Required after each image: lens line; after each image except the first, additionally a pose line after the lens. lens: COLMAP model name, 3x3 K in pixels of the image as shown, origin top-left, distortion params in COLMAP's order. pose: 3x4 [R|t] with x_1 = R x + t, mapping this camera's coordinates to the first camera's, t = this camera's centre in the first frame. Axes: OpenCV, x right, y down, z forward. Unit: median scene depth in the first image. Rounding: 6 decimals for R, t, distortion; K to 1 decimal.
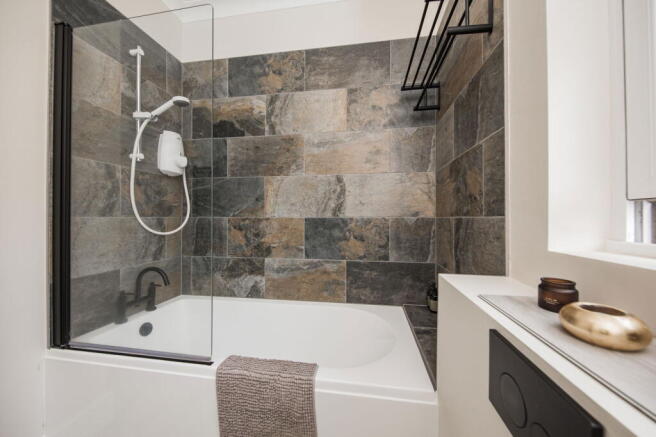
lens RADIAL K [[219.9, 0, 331.0], [0, 219.9, 217.5], [0, 0, 1]] dist [0.008678, -0.000027]
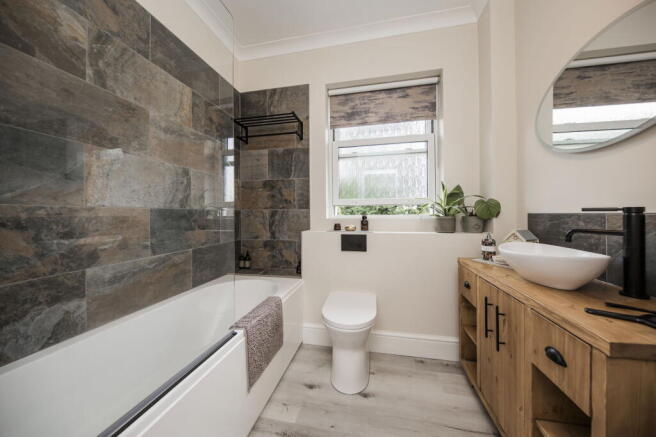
lens RADIAL K [[213.3, 0, 332.4], [0, 213.3, 214.0], [0, 0, 1]] dist [-0.008139, -0.000099]
pose [[0.059631, -0.003445, 0.998215, -0.904313], [0.004147, 0.999986, 0.003203, 0.023635], [-0.998212, 0.003948, 0.059644, 0.244266]]
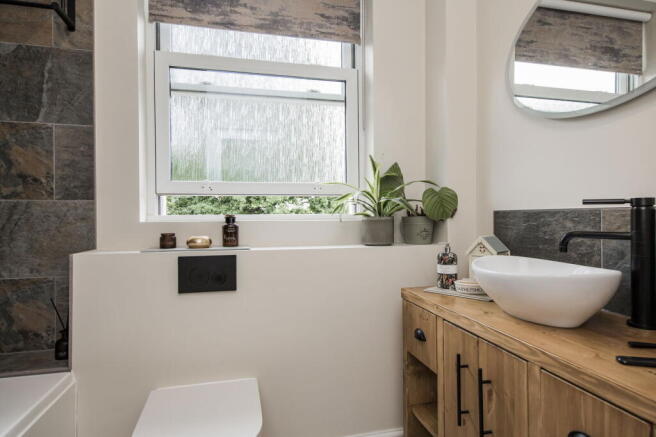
lens RADIAL K [[374.3, 0, 332.6], [0, 374.3, 217.3], [0, 0, 1]] dist [0.007111, -0.000268]
pose [[-0.393268, -0.001274, 0.919423, -0.739956], [0.002315, 0.999994, 0.002376, 0.040086], [-0.919421, 0.003062, -0.393263, 0.277552]]
